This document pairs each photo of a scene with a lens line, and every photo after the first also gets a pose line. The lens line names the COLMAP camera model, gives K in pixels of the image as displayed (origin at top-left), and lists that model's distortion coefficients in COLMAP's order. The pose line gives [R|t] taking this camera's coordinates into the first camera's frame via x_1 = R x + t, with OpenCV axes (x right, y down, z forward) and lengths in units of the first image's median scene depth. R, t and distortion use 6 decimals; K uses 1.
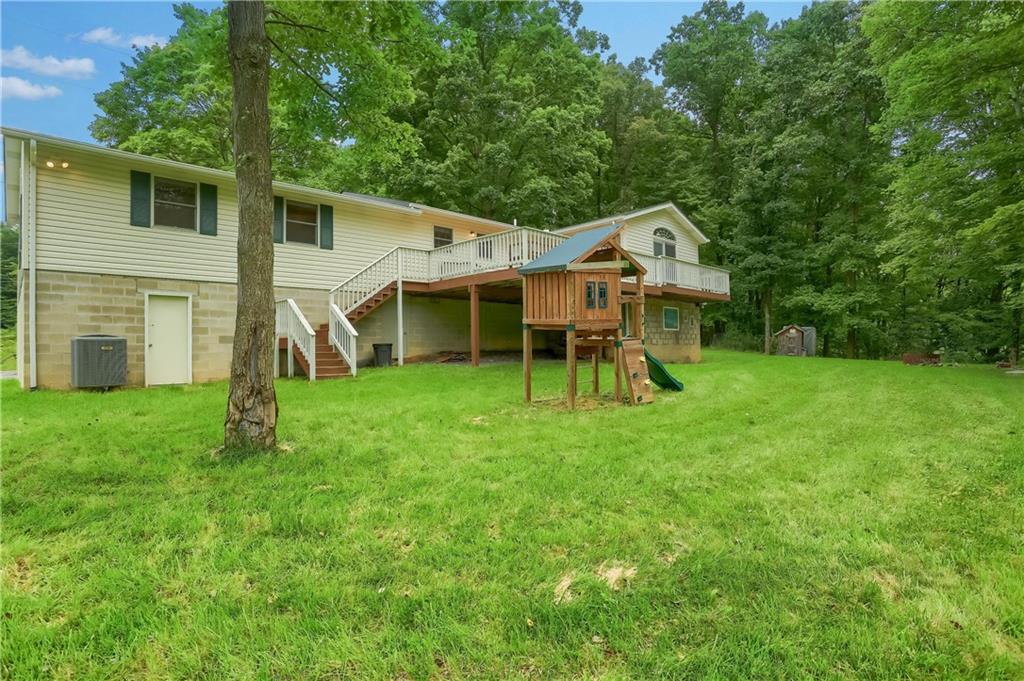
lens RADIAL K [[507.9, 0, 512.0], [0, 507.9, 340.5], [0, 0, 1]] dist [-0.061281, 0.023498]
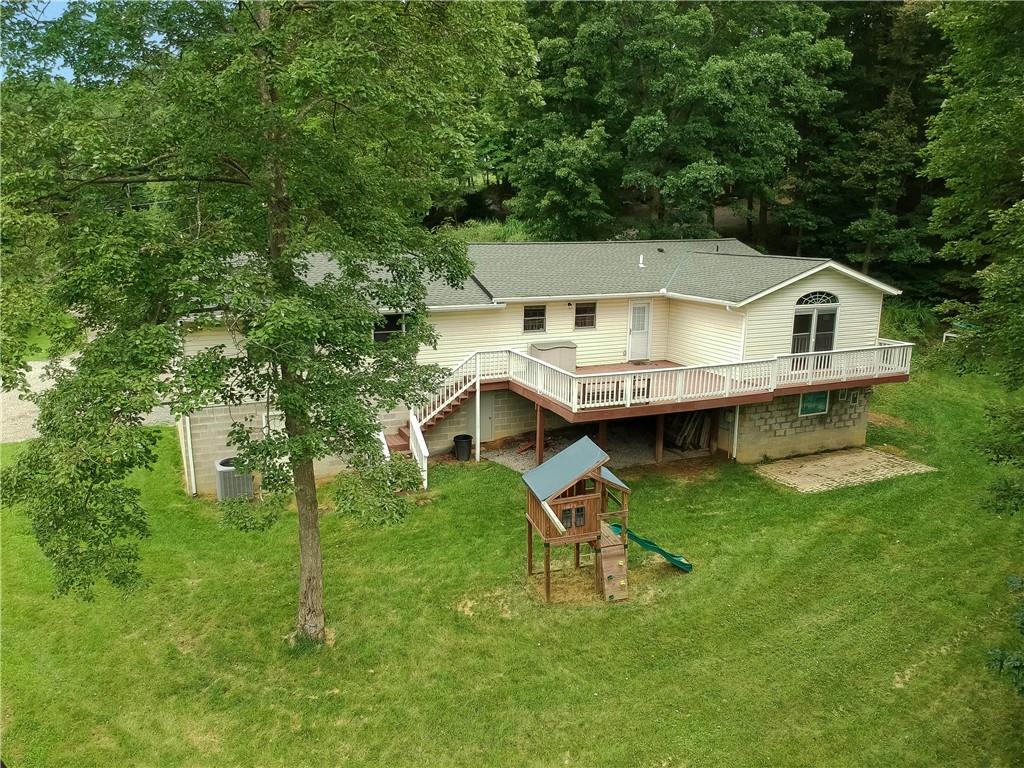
lens RADIAL K [[726.7, 0, 512.0], [0, 726.7, 384.0], [0, 0, 1]] dist [0.020942, -0.000327]
pose [[0.941806, 0.101839, -0.320359, 0.278268], [-0.025649, 0.971998, 0.233584, -0.405661], [0.335176, -0.211774, 0.918046, -0.295479]]
